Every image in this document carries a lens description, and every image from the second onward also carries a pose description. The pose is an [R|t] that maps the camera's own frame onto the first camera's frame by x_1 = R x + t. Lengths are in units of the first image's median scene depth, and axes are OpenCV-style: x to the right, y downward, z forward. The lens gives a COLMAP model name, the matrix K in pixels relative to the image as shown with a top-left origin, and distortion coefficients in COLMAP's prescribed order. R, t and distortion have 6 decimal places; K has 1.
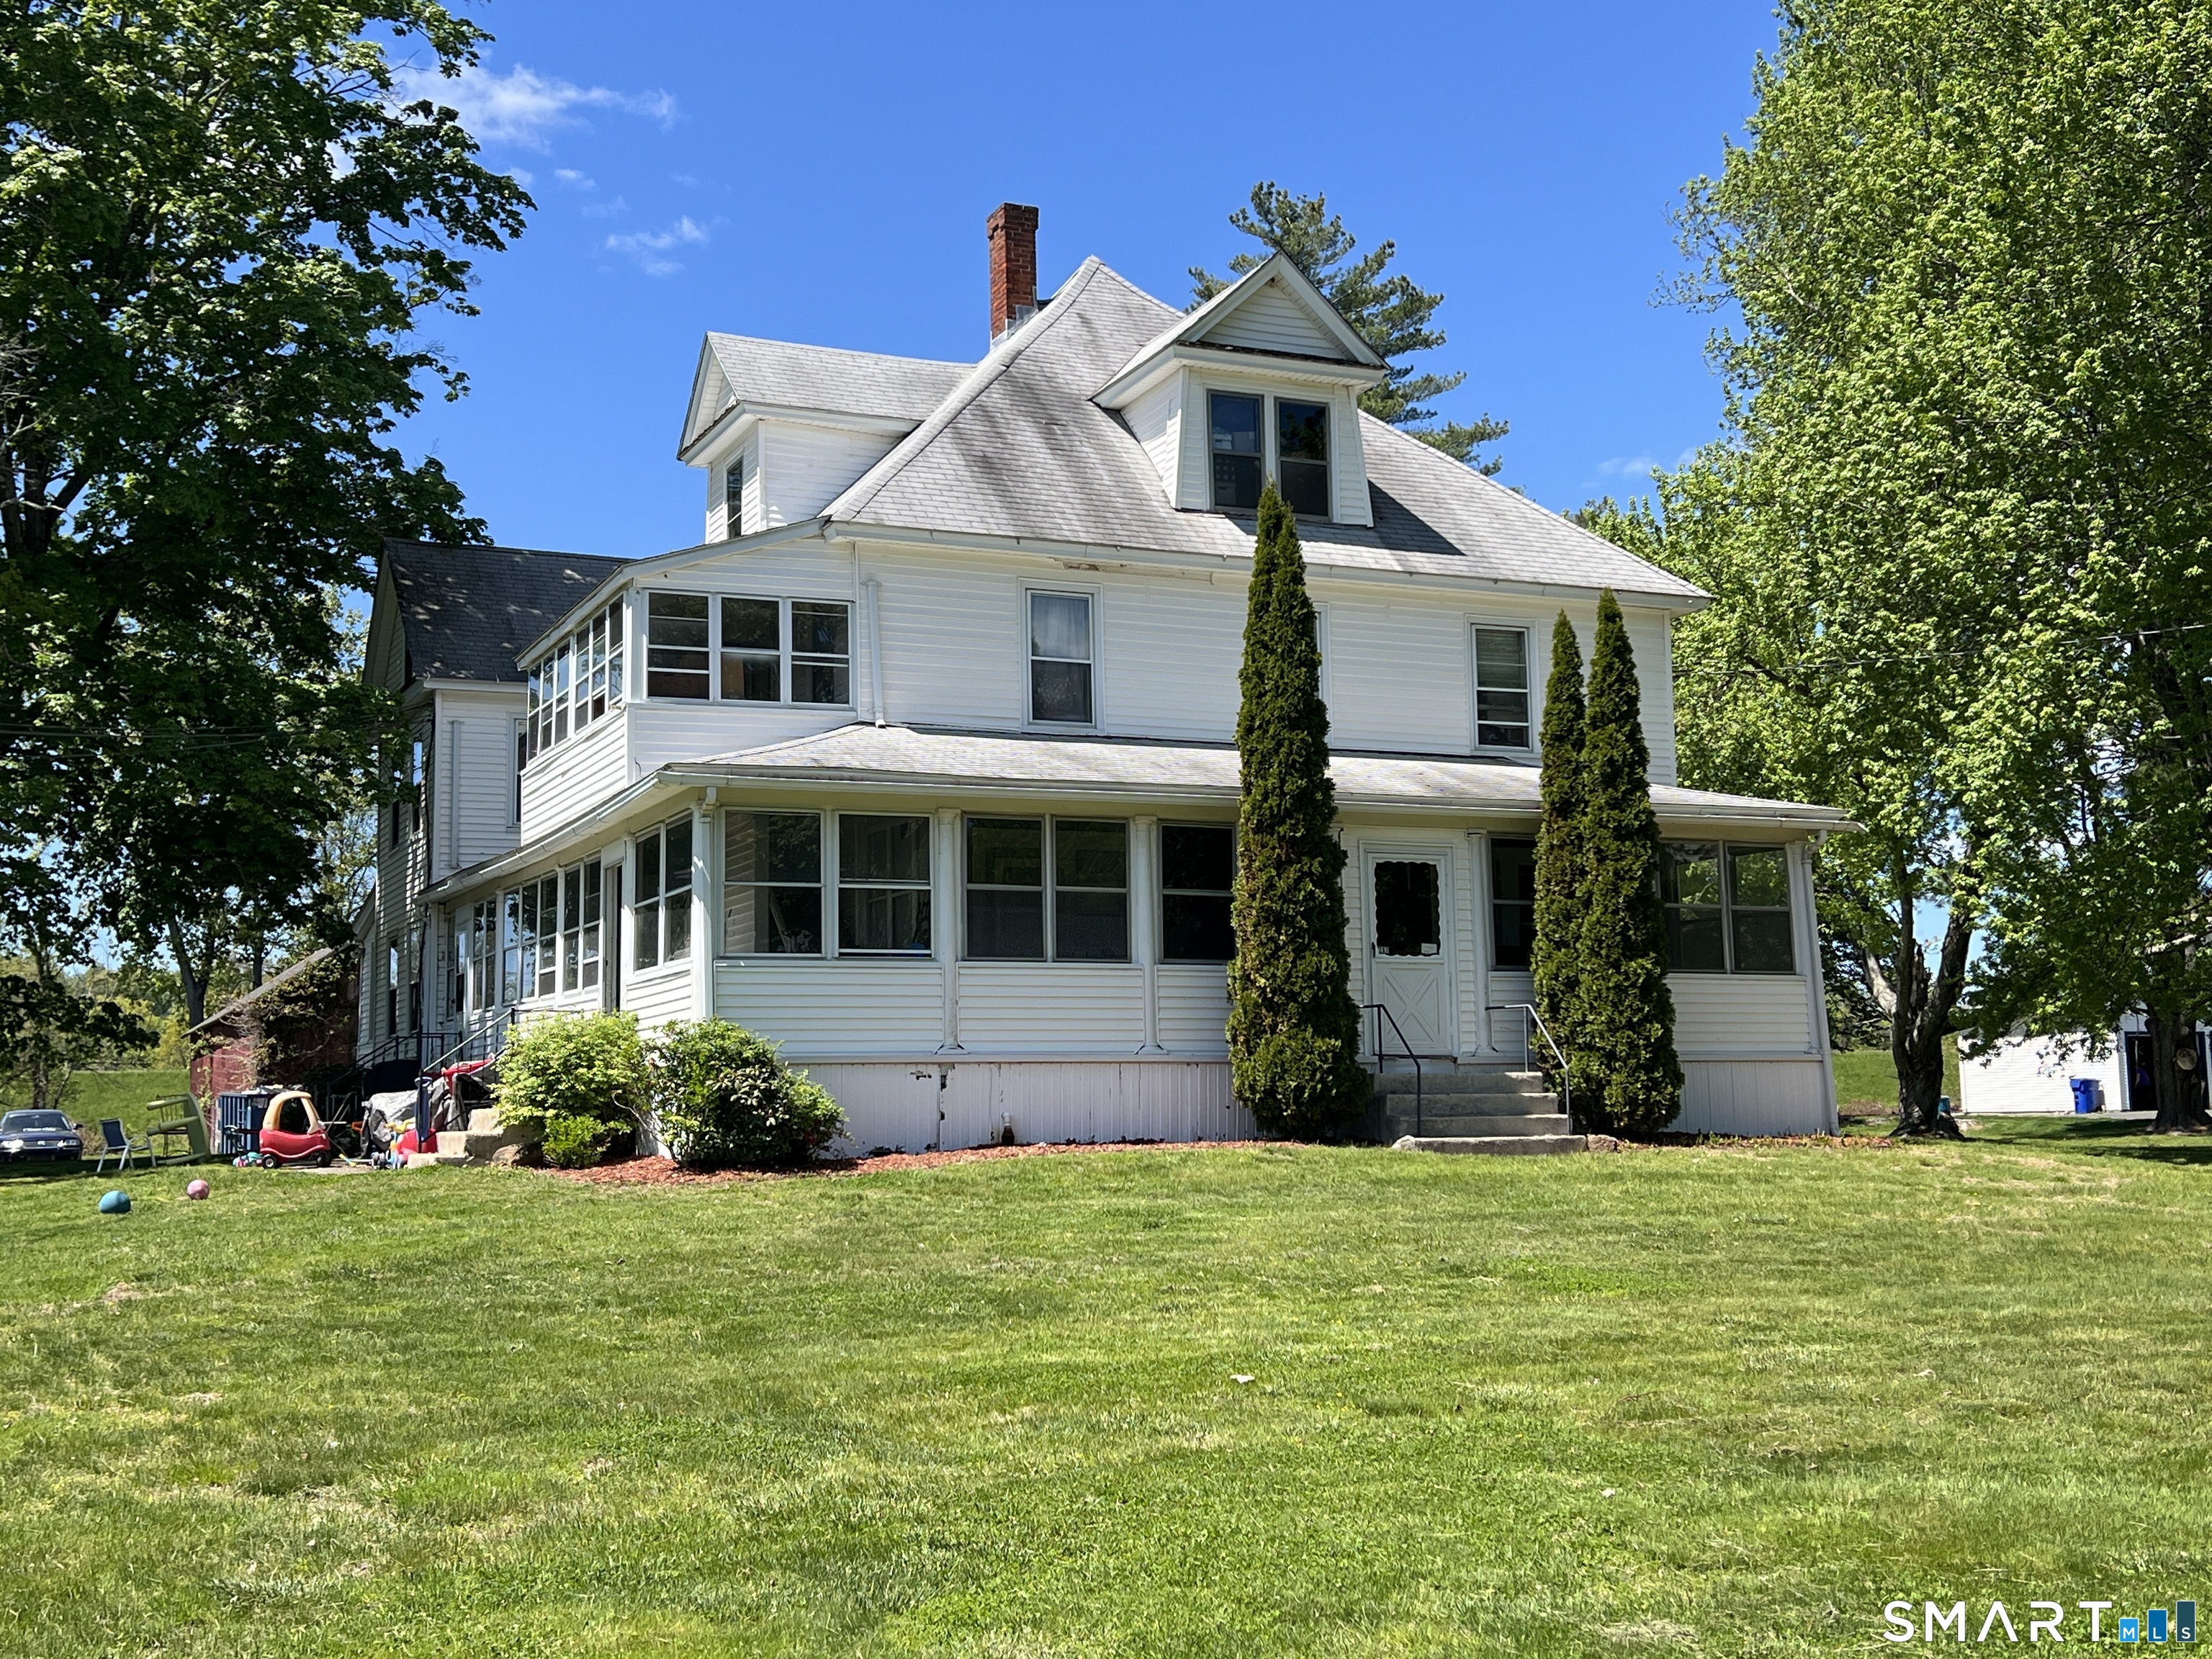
lens RADIAL K [[2512.1, 0, 1118.0], [0, 2512.1, 799.6], [0, 0, 1]] dist [0.063696, 0.000000]
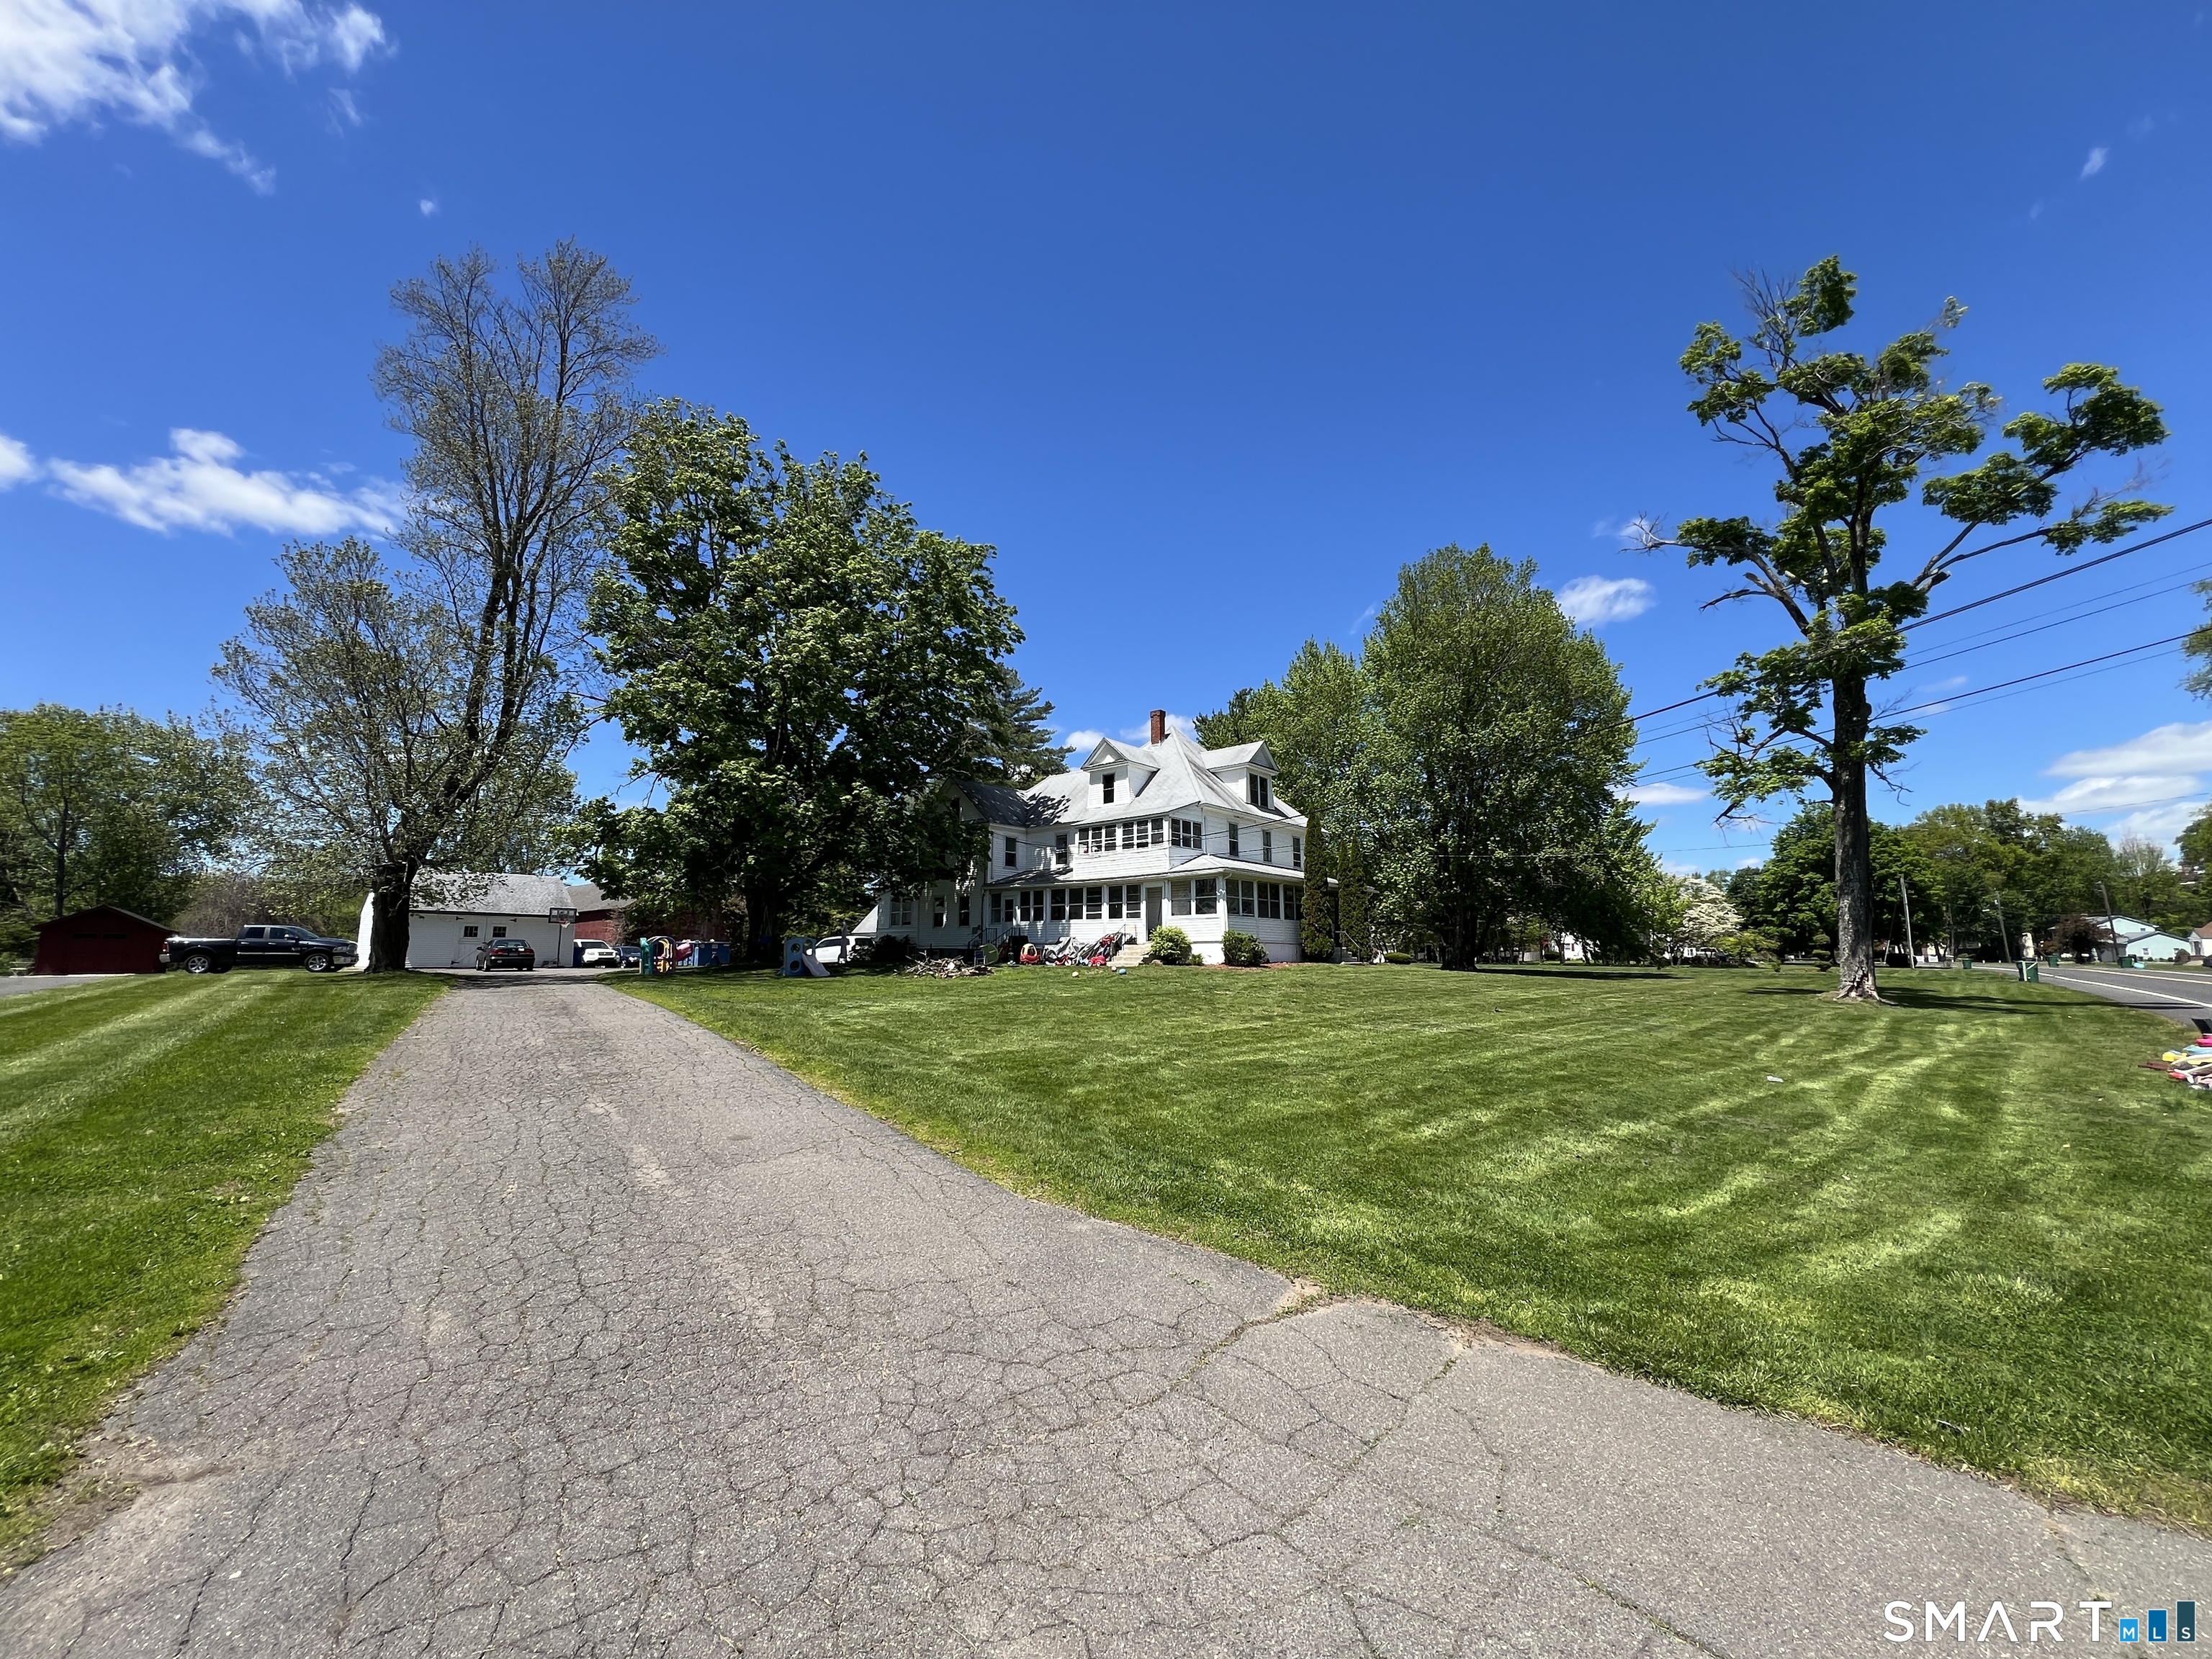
lens RADIAL K [[894.8, 0, 1115.4], [0, 894.8, 817.9], [0, 0, 1]] dist [0.014446, -0.001303]
pose [[0.899049, 0.085594, 0.429401, -0.889248], [-0.070385, 0.996205, -0.051208, -0.006043], [-0.432154, 0.015815, 0.901661, -0.213374]]
